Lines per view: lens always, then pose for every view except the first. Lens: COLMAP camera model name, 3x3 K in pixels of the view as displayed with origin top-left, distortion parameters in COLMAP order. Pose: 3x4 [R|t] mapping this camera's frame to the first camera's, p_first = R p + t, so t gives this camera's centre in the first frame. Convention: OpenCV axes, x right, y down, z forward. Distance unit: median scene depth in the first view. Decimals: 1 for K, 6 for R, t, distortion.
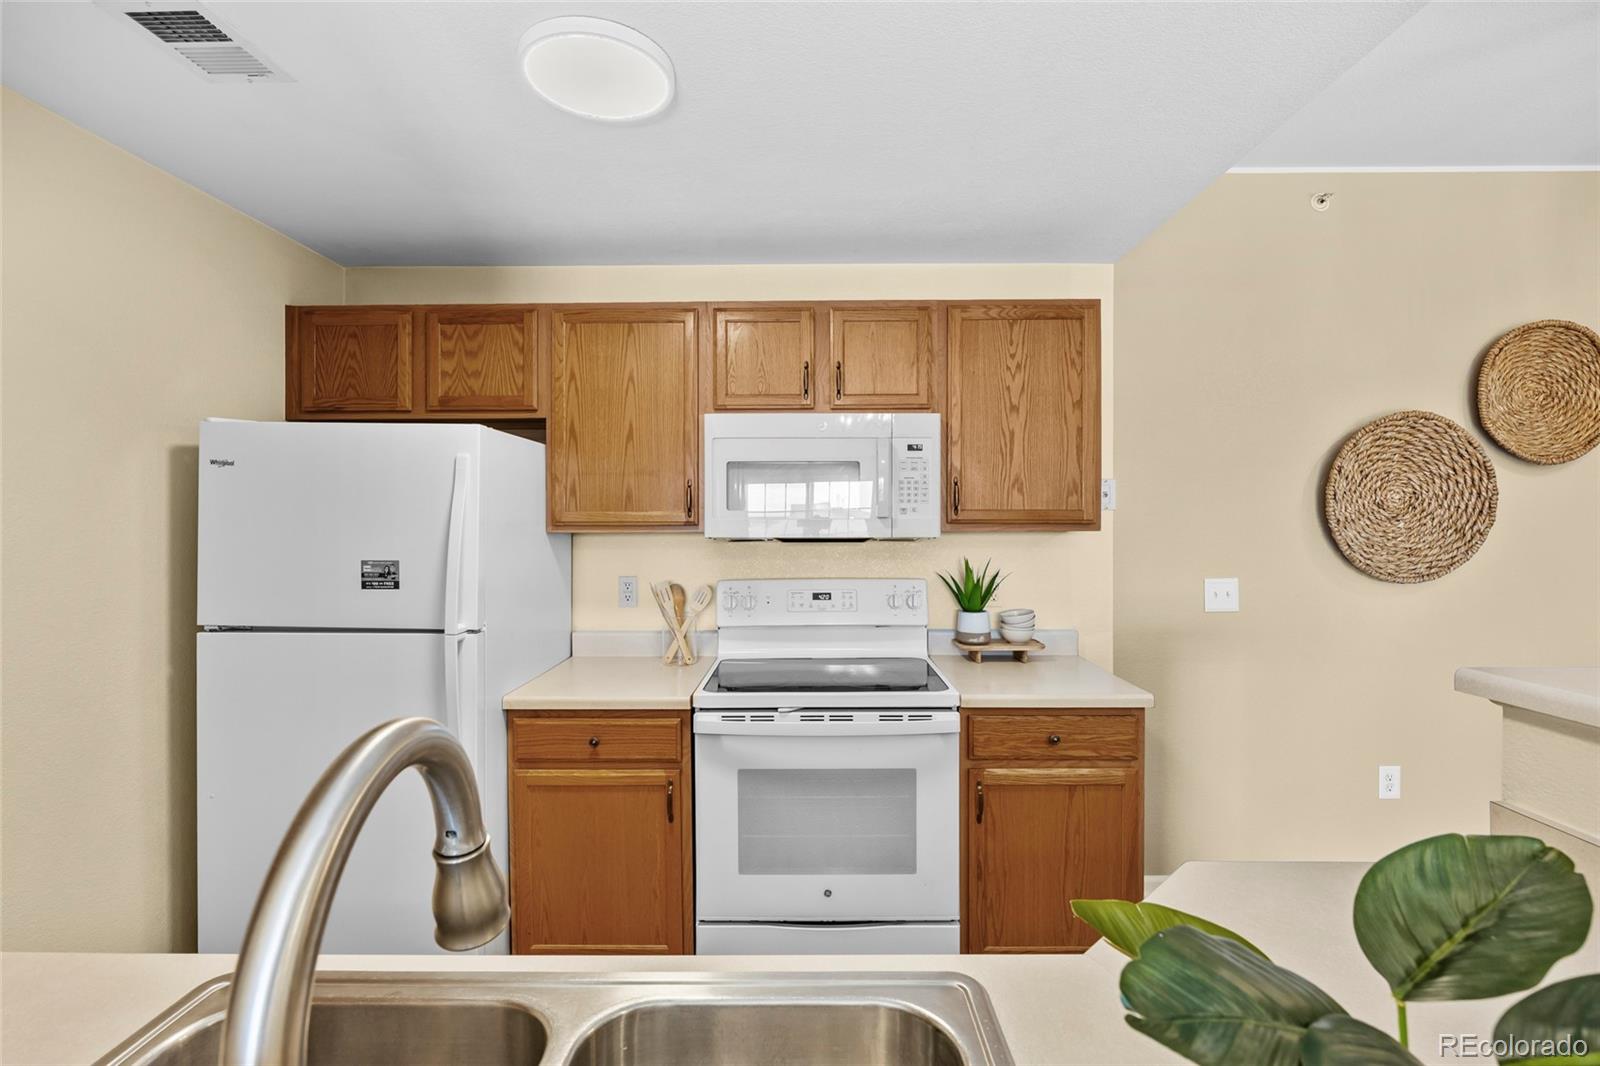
lens RADIAL K [[728.8, 0, 800.2], [0, 728.8, 526.4], [0, 0, 1]] dist [-0.005938, 0.000089]
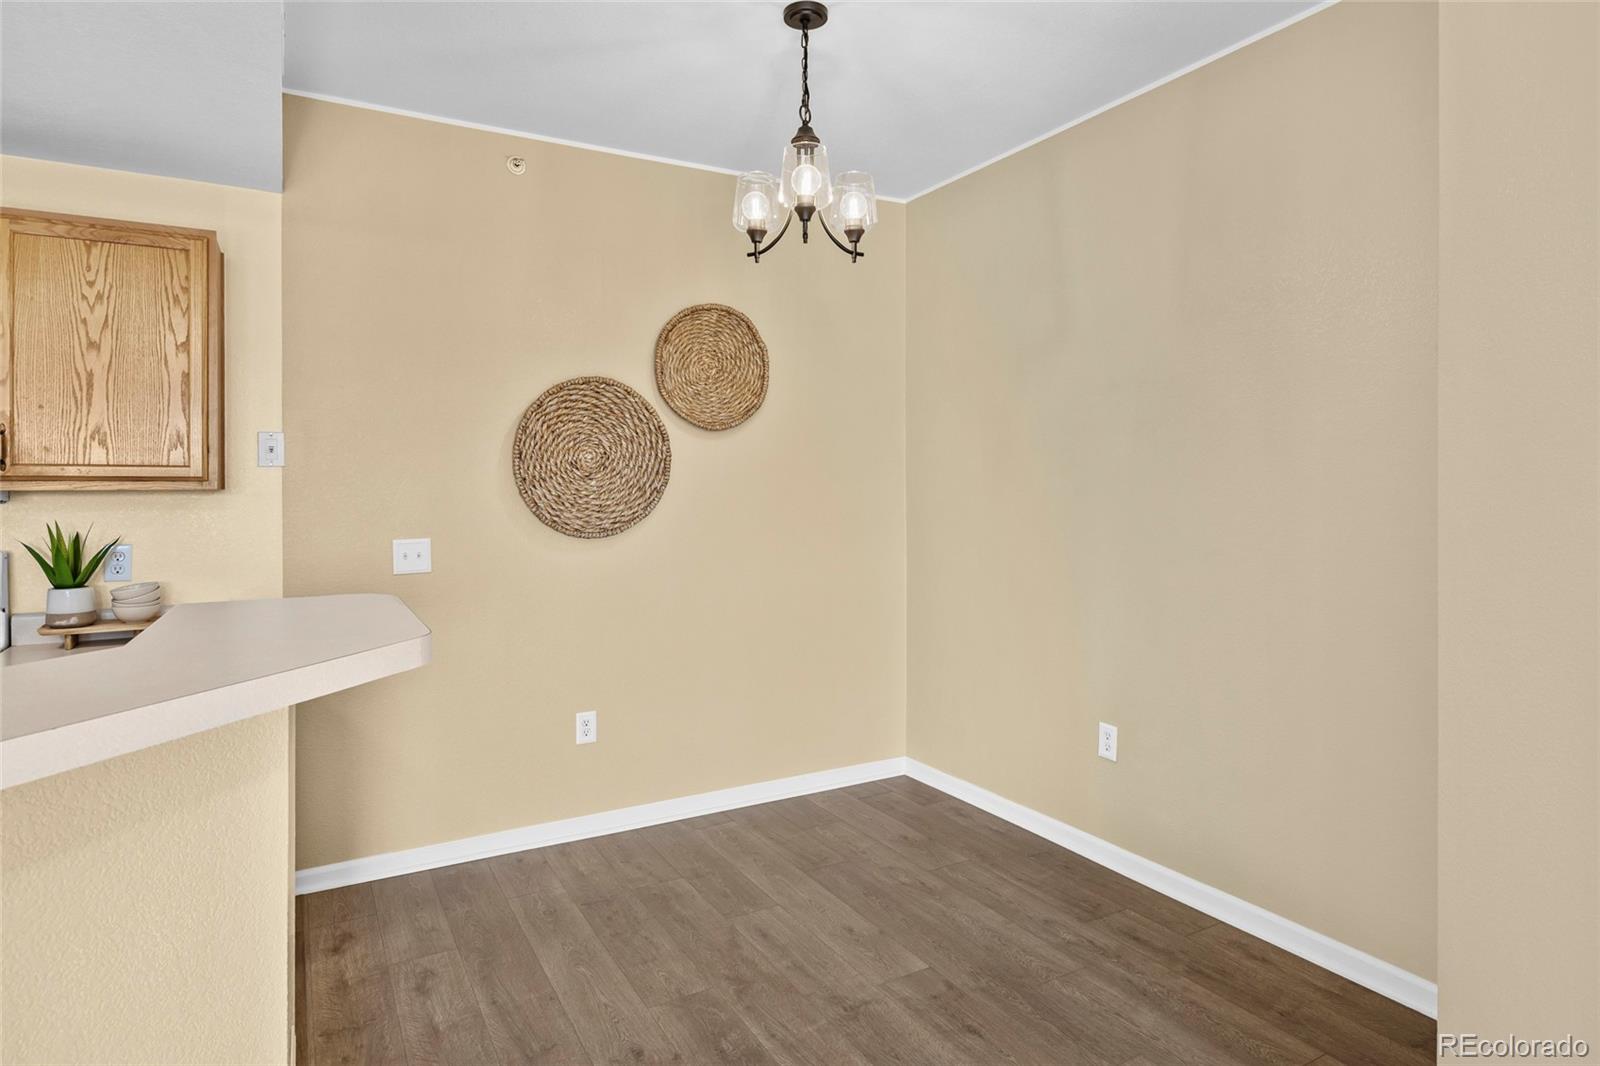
lens RADIAL K [[885.3, 0, 781.1], [0, 885.3, 481.3], [0, 0, 1]] dist [0.004947, 0.003111]
pose [[0.871119, 0.001452, 0.491070, 0.482806], [0.001232, 0.999986, -0.005143, 0.002441], [-0.491071, 0.005085, 0.871105, -0.295226]]
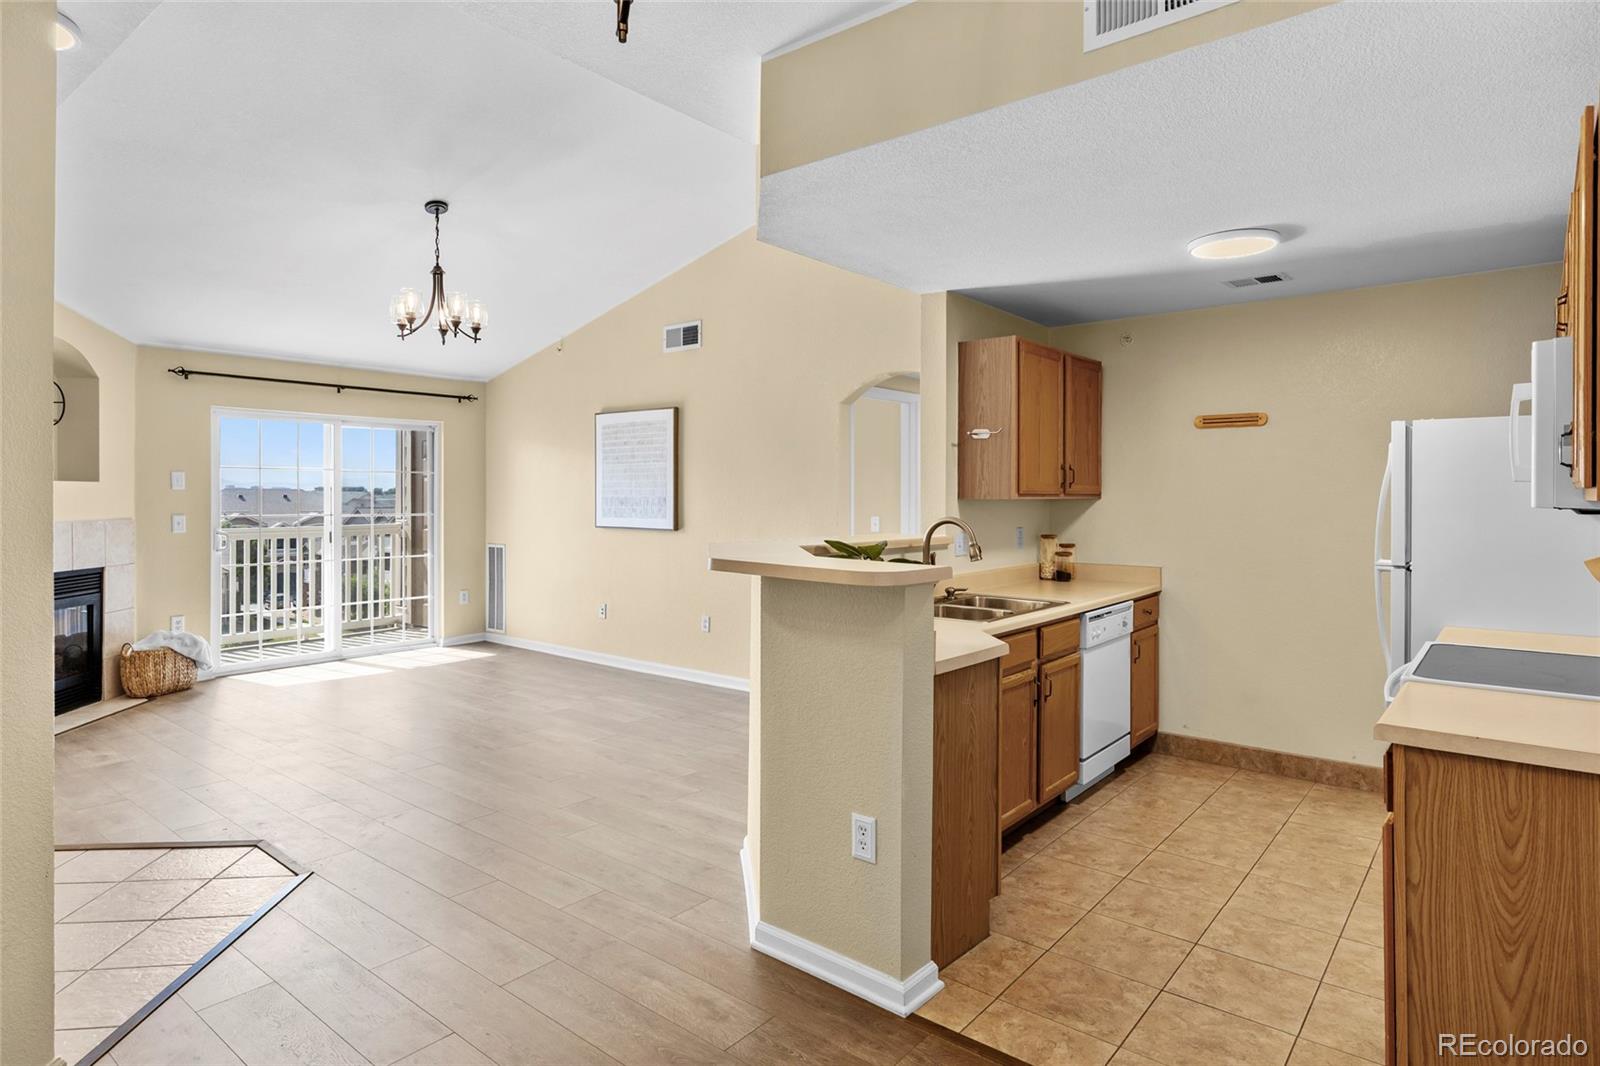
lens RADIAL K [[885.3, 0, 798.1], [0, 885.3, 498.2], [0, 0, 1]] dist [0.004947, 0.003111]
pose [[-0.616250, 0.003125, -0.787544, 1.329325], [-0.002748, 0.999978, 0.006118, 0.002703], [0.787546, 0.005935, -0.616228, 0.936357]]
